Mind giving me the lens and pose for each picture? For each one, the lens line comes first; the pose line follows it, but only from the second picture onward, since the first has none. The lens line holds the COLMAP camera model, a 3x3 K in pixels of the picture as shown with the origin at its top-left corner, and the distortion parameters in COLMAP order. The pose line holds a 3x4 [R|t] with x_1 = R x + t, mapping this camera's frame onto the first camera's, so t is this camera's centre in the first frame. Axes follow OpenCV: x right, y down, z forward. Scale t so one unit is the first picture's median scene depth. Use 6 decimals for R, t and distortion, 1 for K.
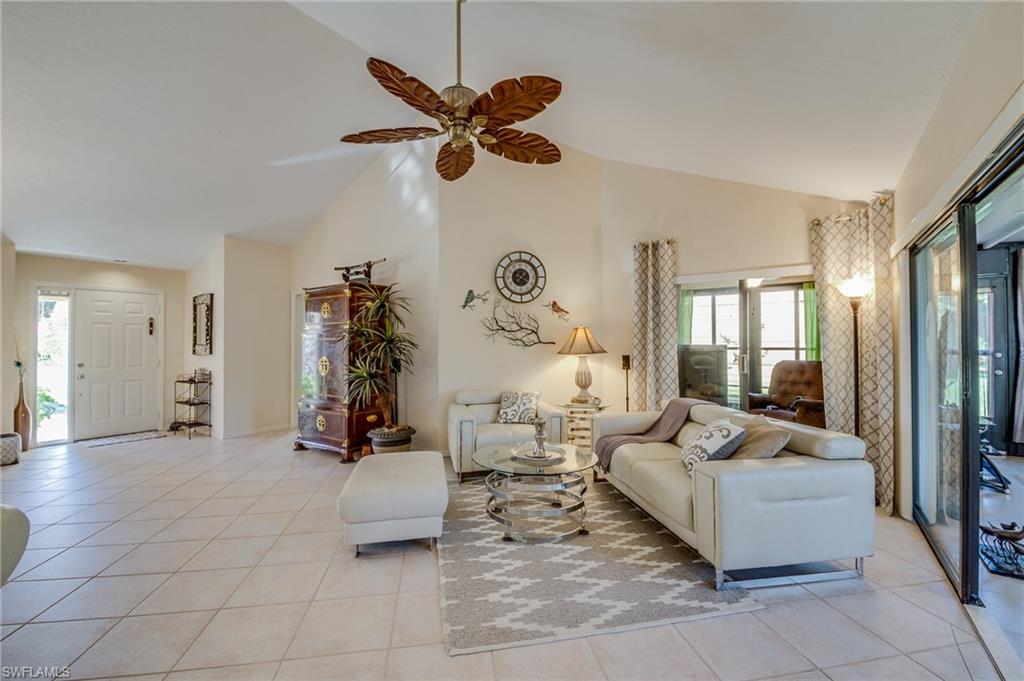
lens RADIAL K [[428.1, 0, 508.9], [0, 428.1, 337.9], [0, 0, 1]] dist [-0.007189, -0.002090]
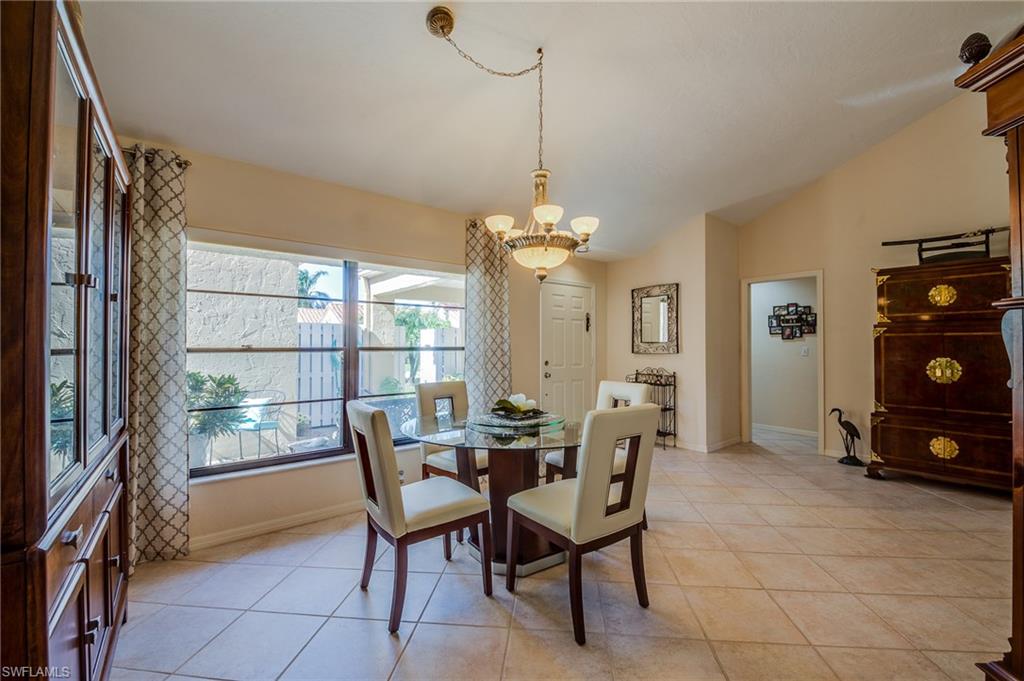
lens RADIAL K [[428.1, 0, 517.9], [0, 428.1, 337.5], [0, 0, 1]] dist [-0.007189, -0.002090]
pose [[0.958625, 0.000586, -0.284670, -0.929361], [-0.000104, 0.999999, 0.001706, 0.005836], [0.284671, -0.001606, 0.958624, 0.085286]]
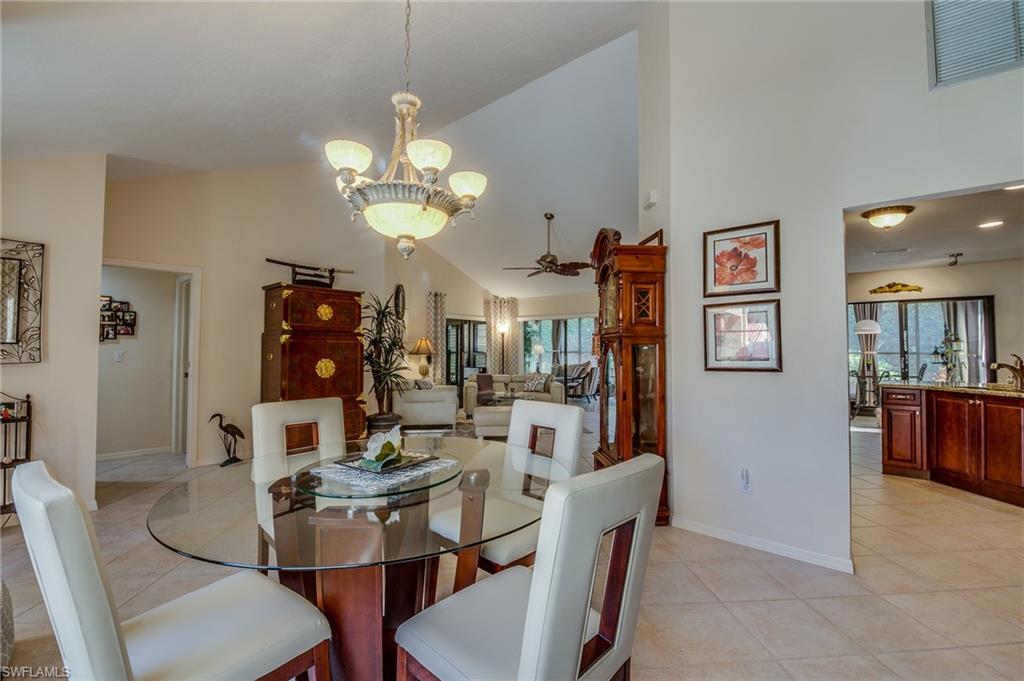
lens RADIAL K [[434.0, 0, 504.0], [0, 434.0, 336.8], [0, 0, 1]] dist [-0.028921, -0.000504]
pose [[0.103553, 0.032447, 0.994095, -1.395973], [-0.020484, 0.999325, -0.030484, 0.013295], [-0.994413, -0.017206, 0.104148, 0.487853]]
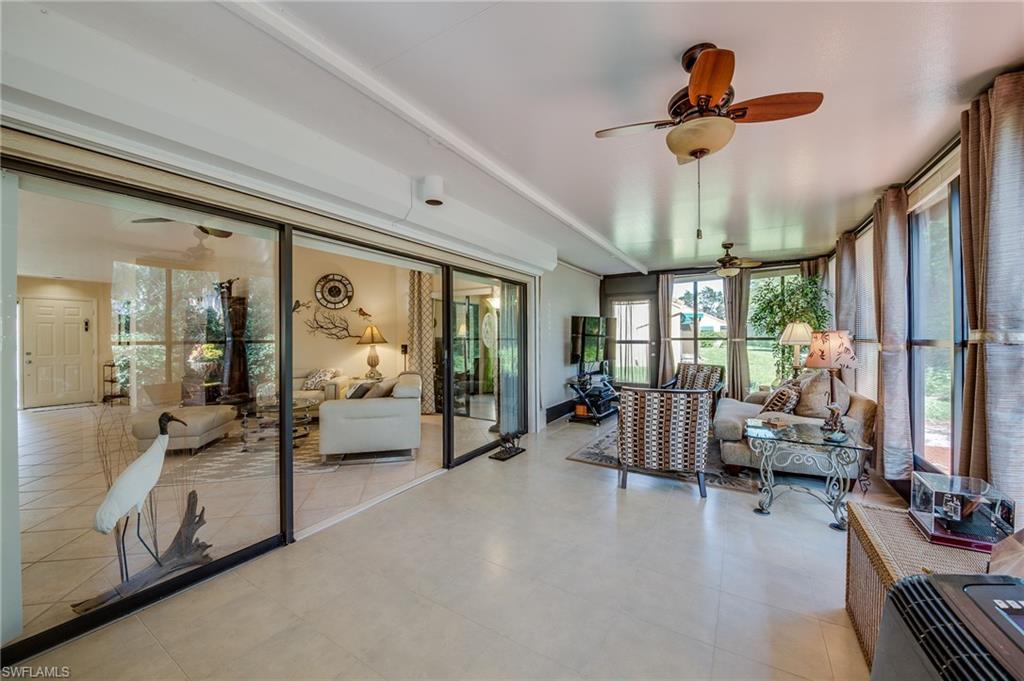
lens RADIAL K [[372.1, 0, 510.4], [0, 372.1, 338.2], [0, 0, 1]] dist [-0.023147, -0.000212]
pose [[0.997168, -0.002369, 0.075172, 0.530339], [0.001292, 0.999896, 0.014372, 0.000040], [-0.075198, -0.014234, 0.997067, -0.306297]]
